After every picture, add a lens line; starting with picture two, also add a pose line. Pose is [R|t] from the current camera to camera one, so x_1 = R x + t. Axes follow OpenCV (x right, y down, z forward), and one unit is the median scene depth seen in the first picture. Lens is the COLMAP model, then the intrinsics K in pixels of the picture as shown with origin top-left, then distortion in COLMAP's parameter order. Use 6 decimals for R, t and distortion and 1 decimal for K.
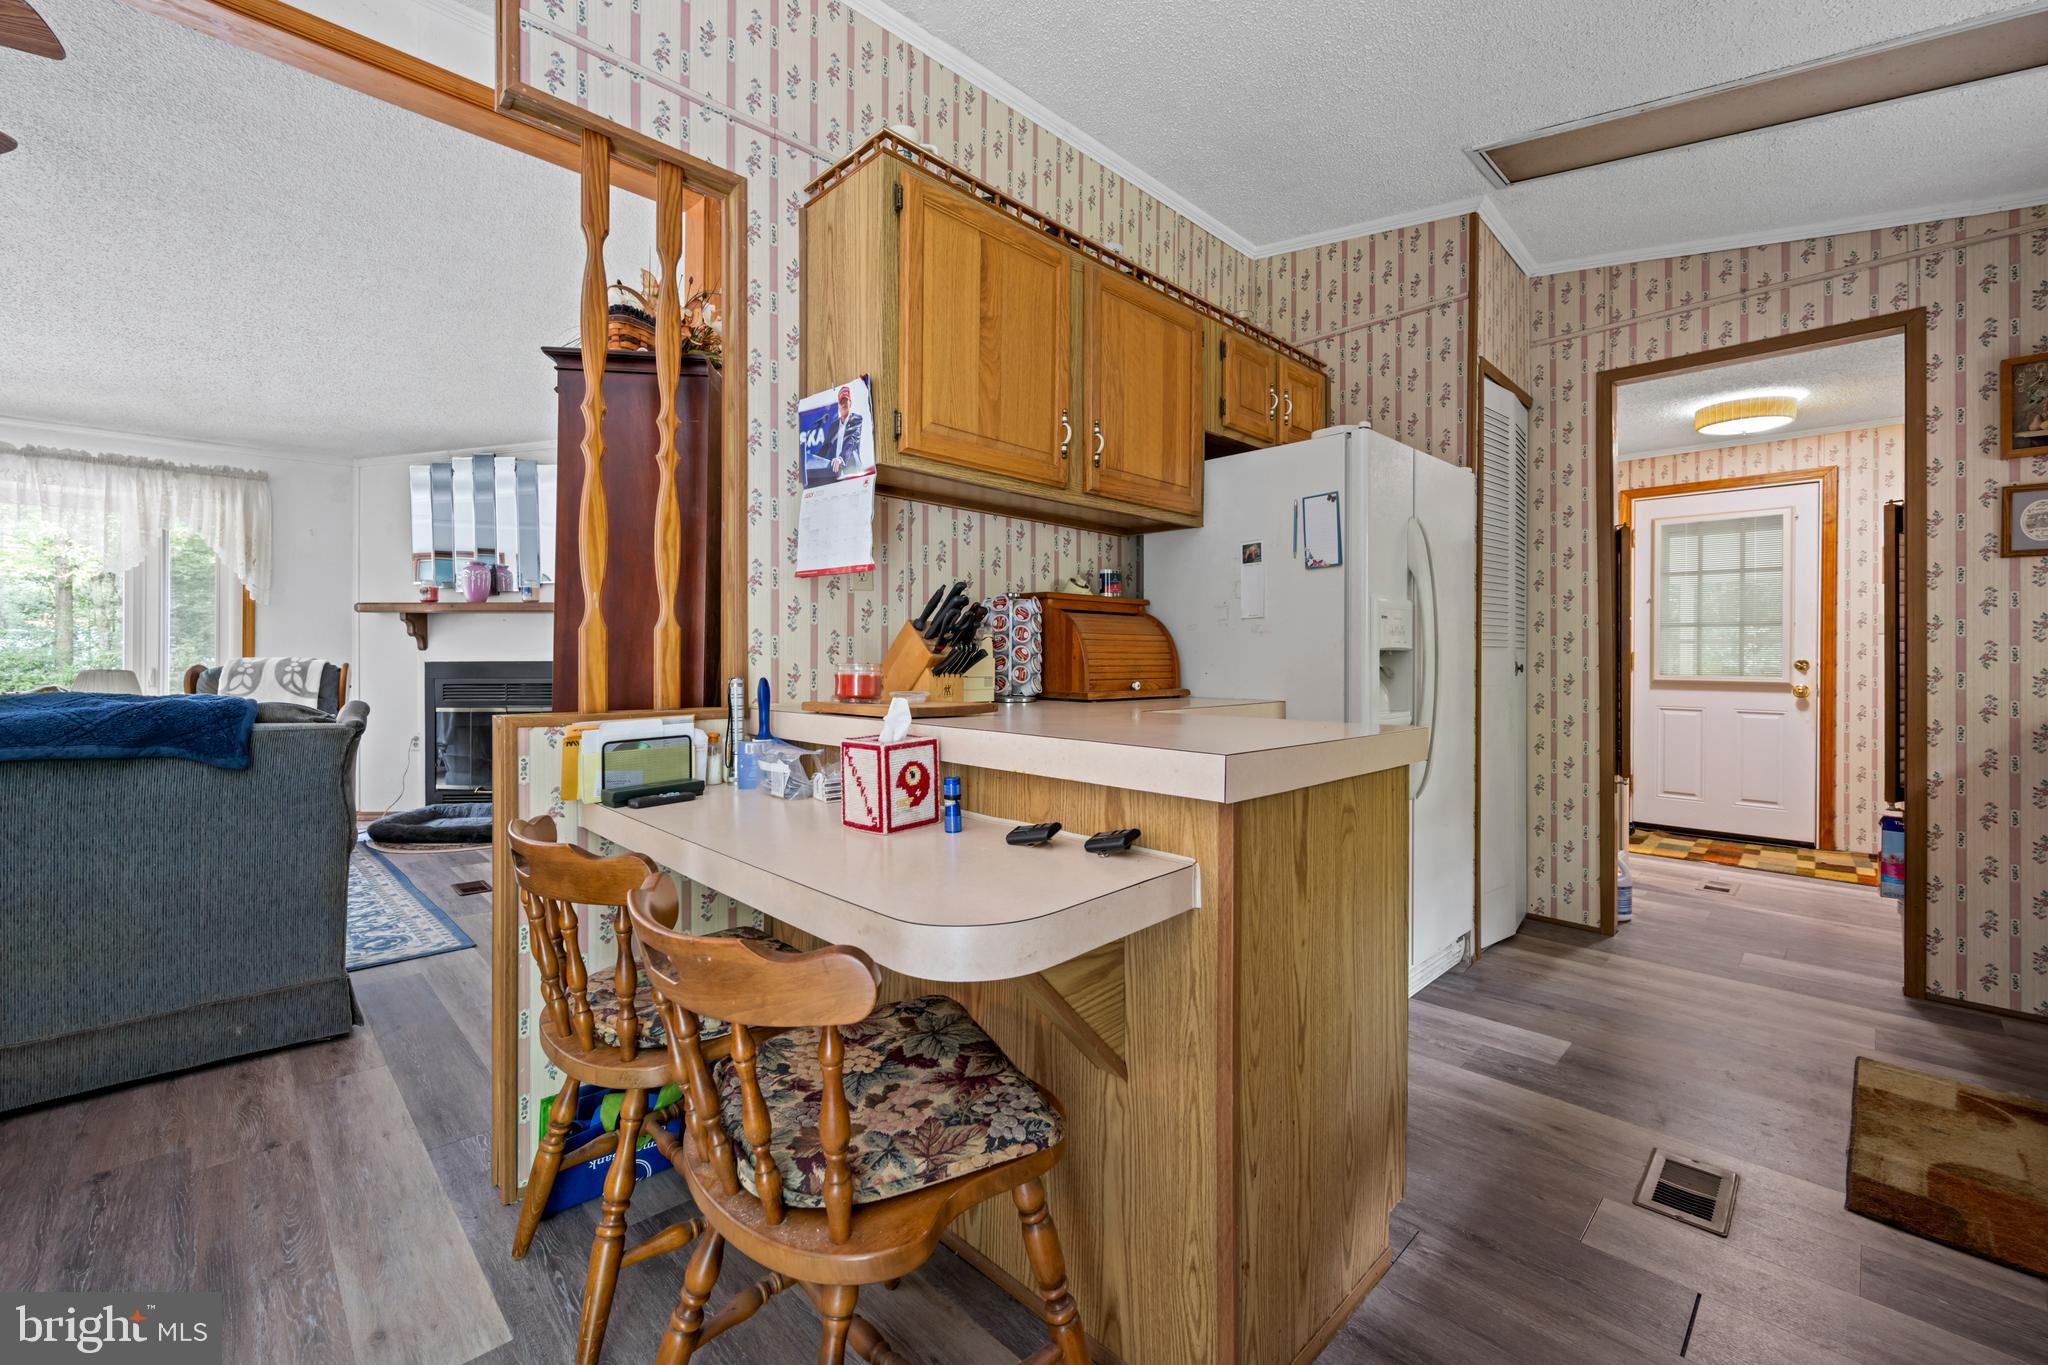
lens RADIAL K [[833.5, 0, 1024.1], [0, 833.5, 654.3], [0, 0, 1]] dist [-0.000968, 0.000784]
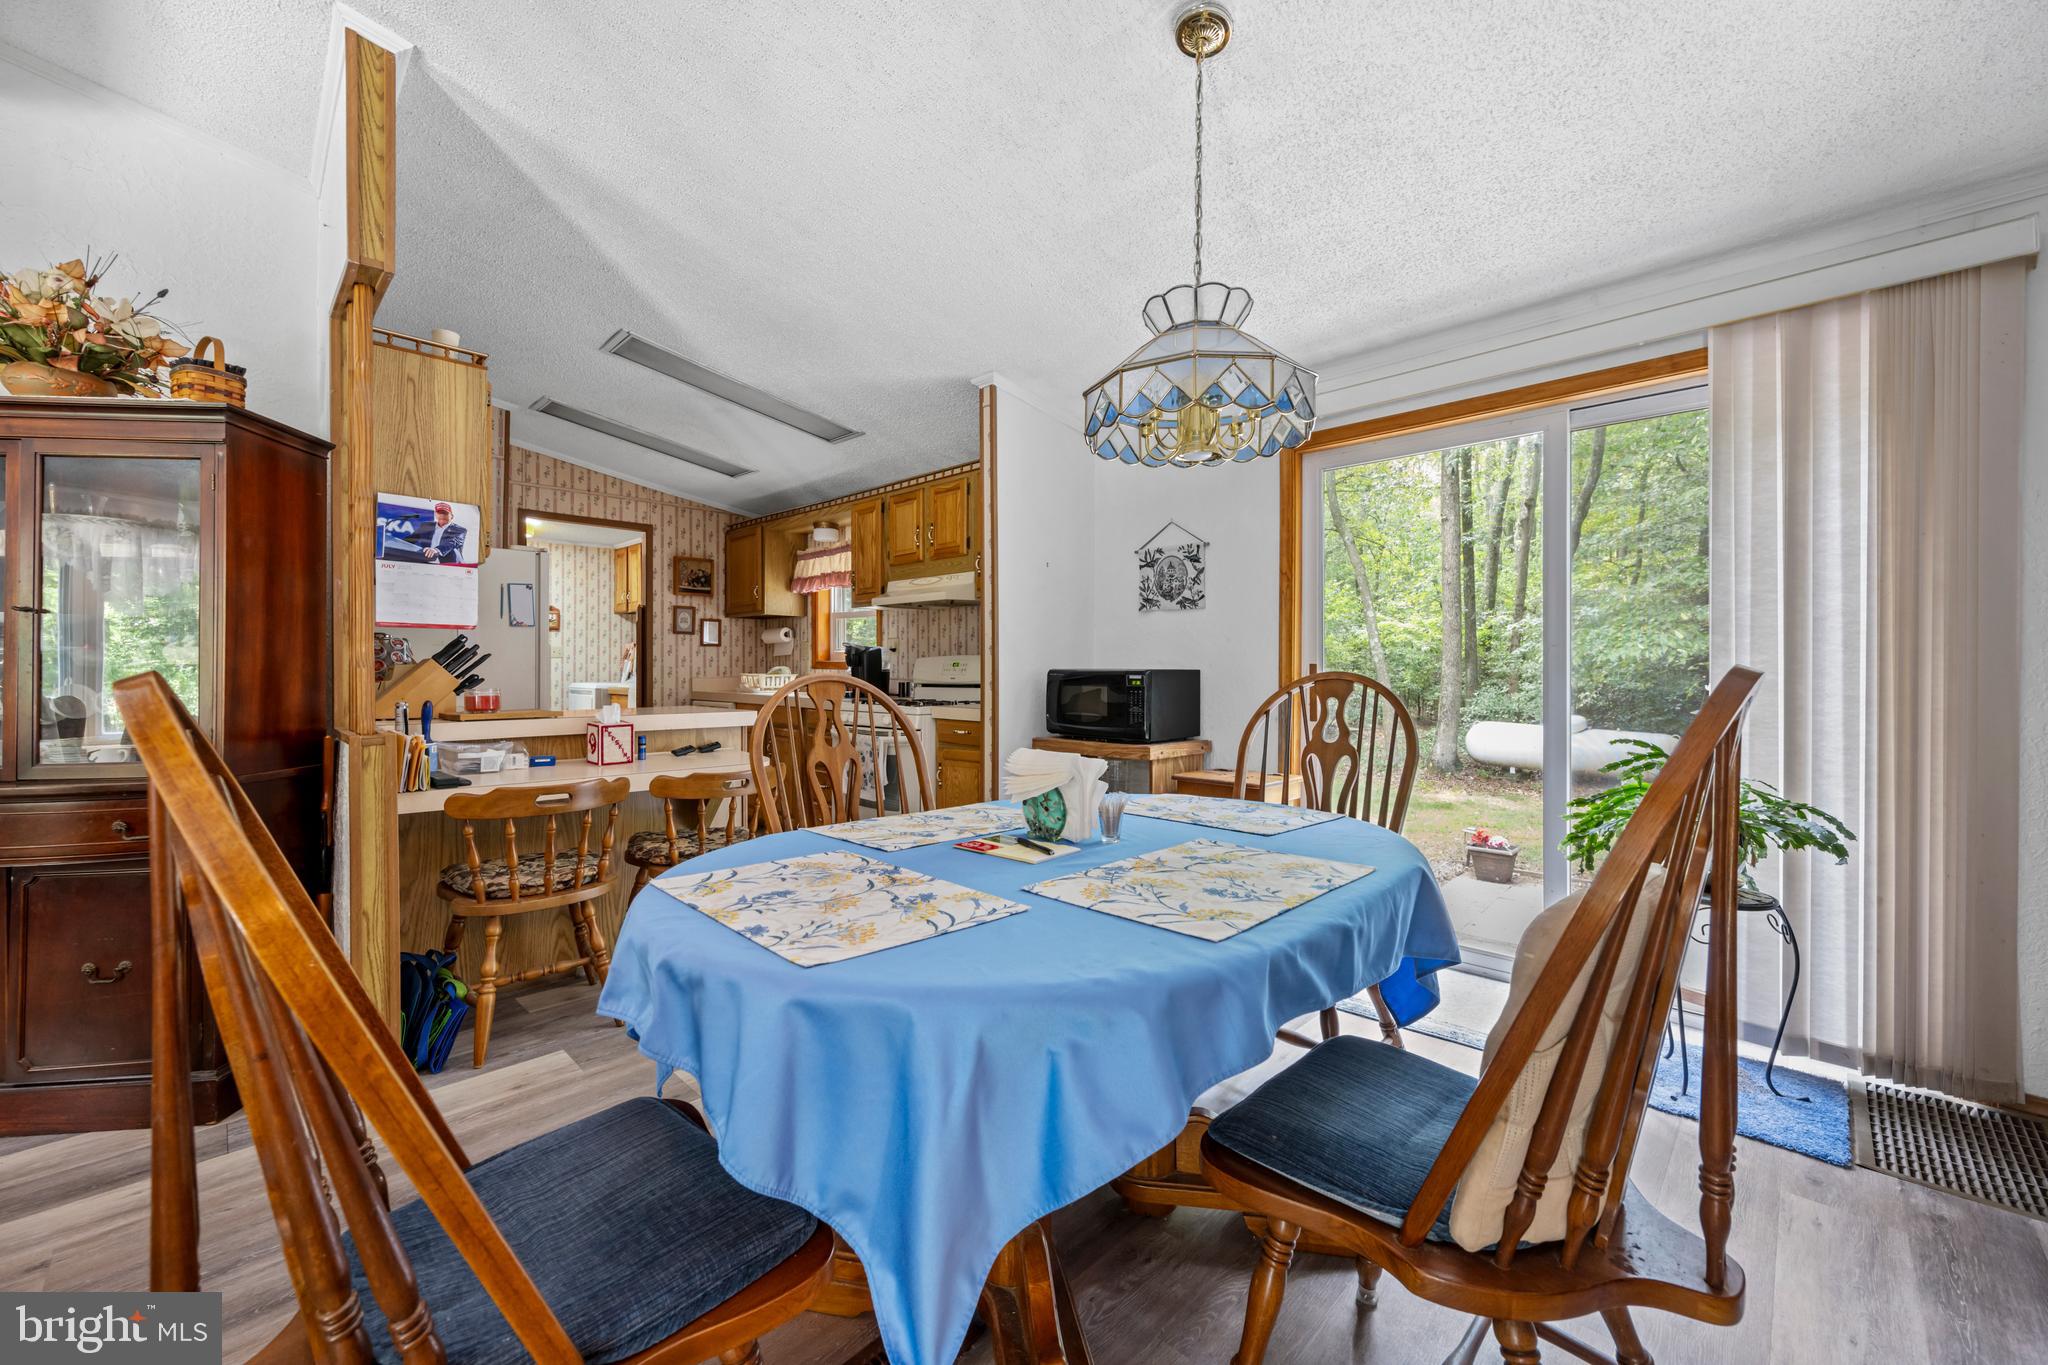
lens RADIAL K [[797.4, 0, 1037.4], [0, 797.4, 669.1], [0, 0, 1]] dist [0.000522, -0.000039]
pose [[-0.042092, -0.007401, 0.999086, -1.115721], [-0.004418, 0.999964, 0.007221, -0.027043], [-0.999104, -0.004110, -0.042124, 0.003440]]
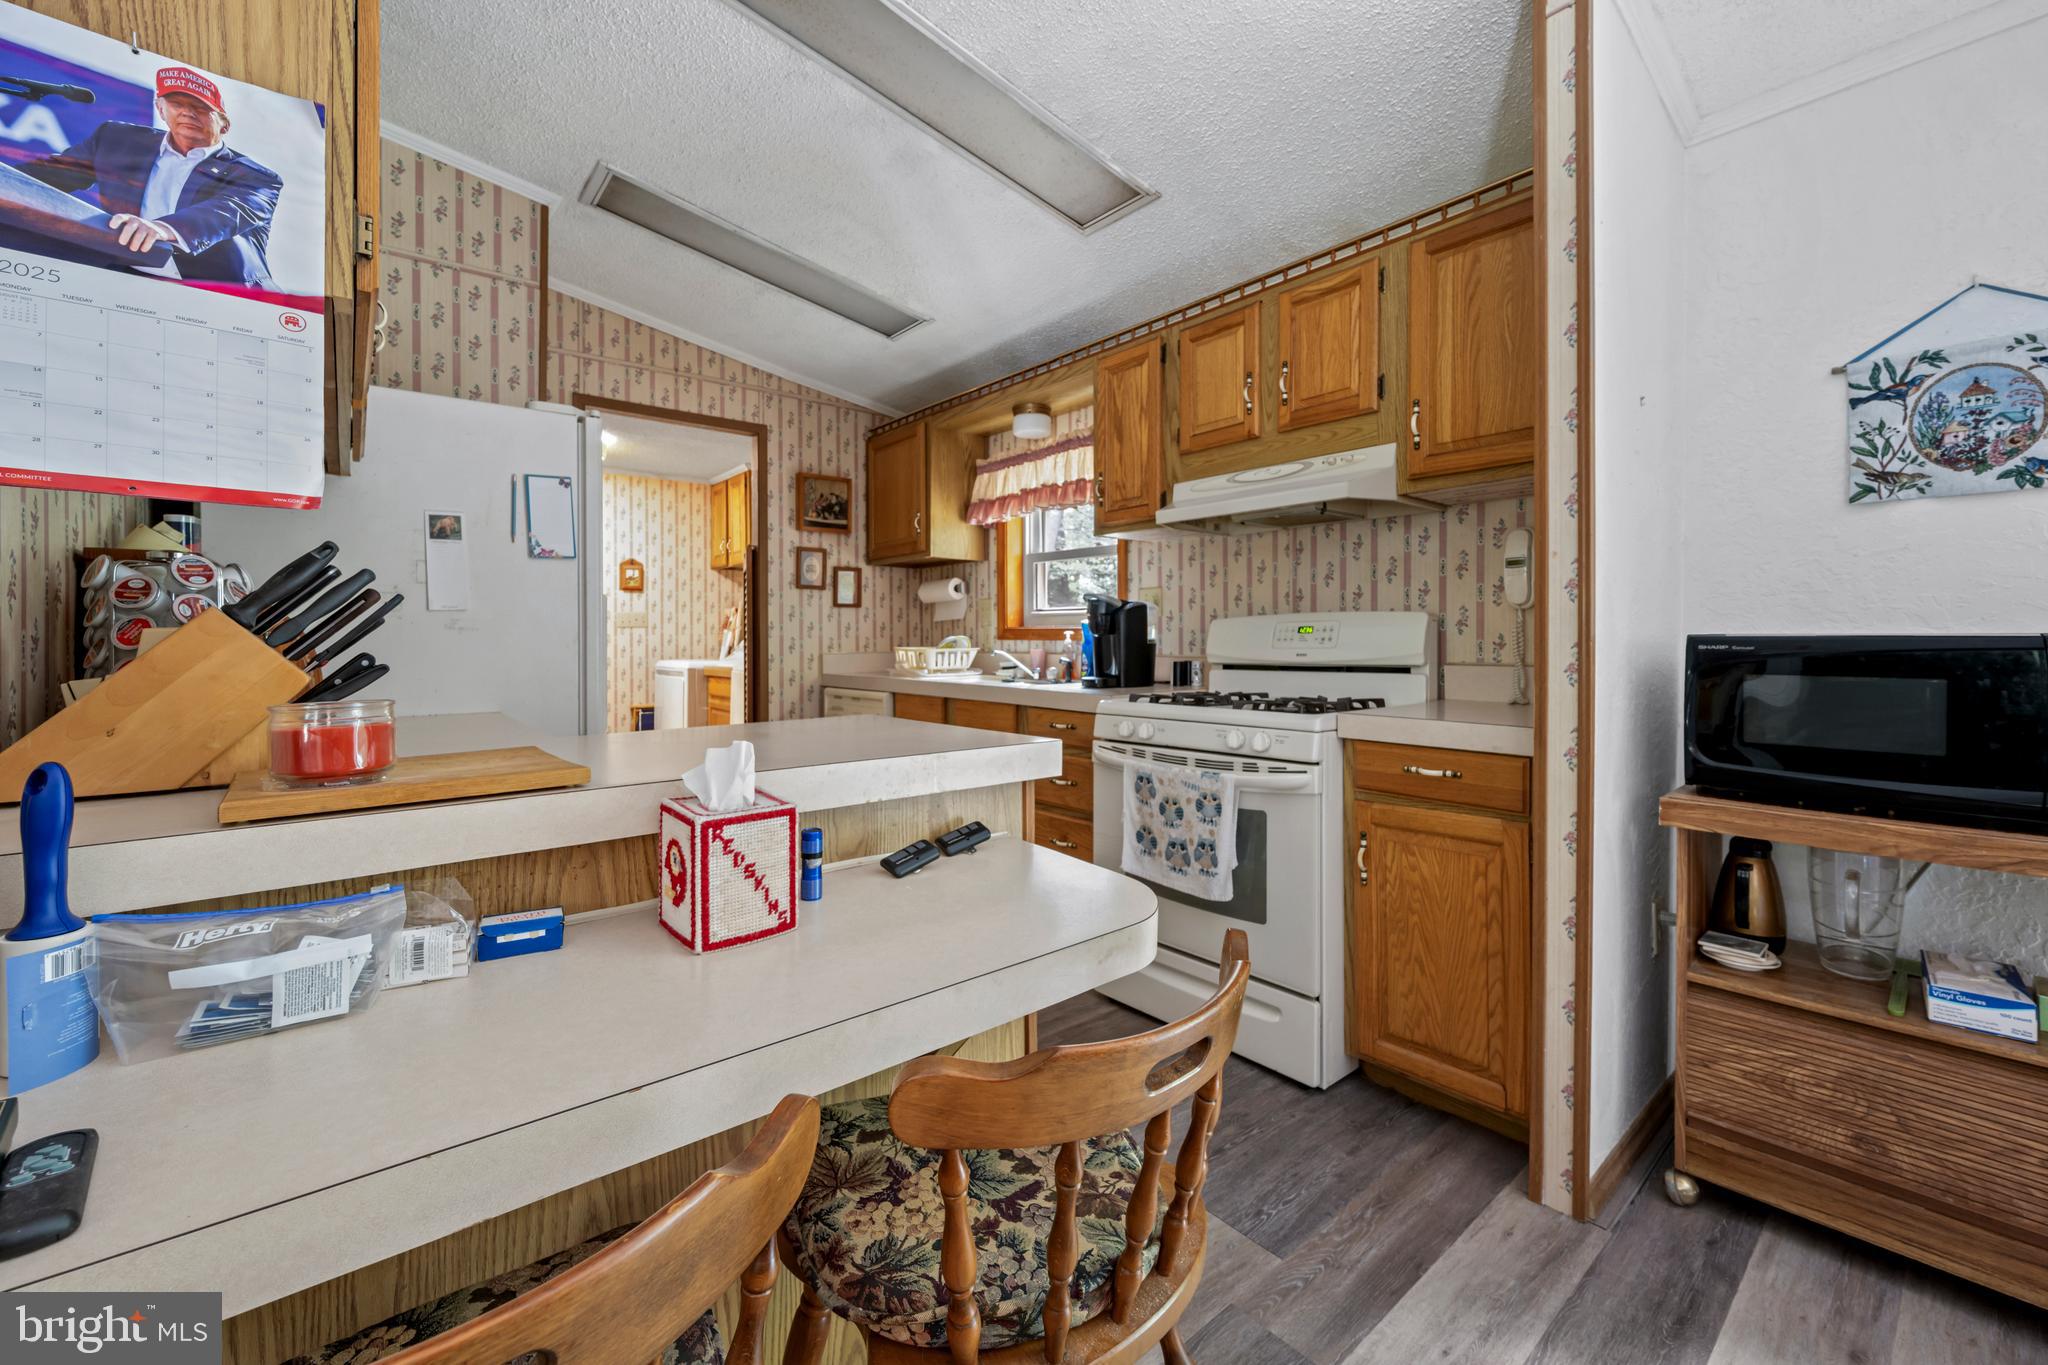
lens RADIAL K [[829.2, 0, 1025.7], [0, 829.2, 646.1], [0, 0, 1]] dist [-0.001226, 0.000432]
pose [[0.077983, -0.013109, 0.996869, -0.409836], [0.000693, 0.999914, 0.013095, -0.017619], [-0.996954, -0.000331, 0.077985, 0.354161]]
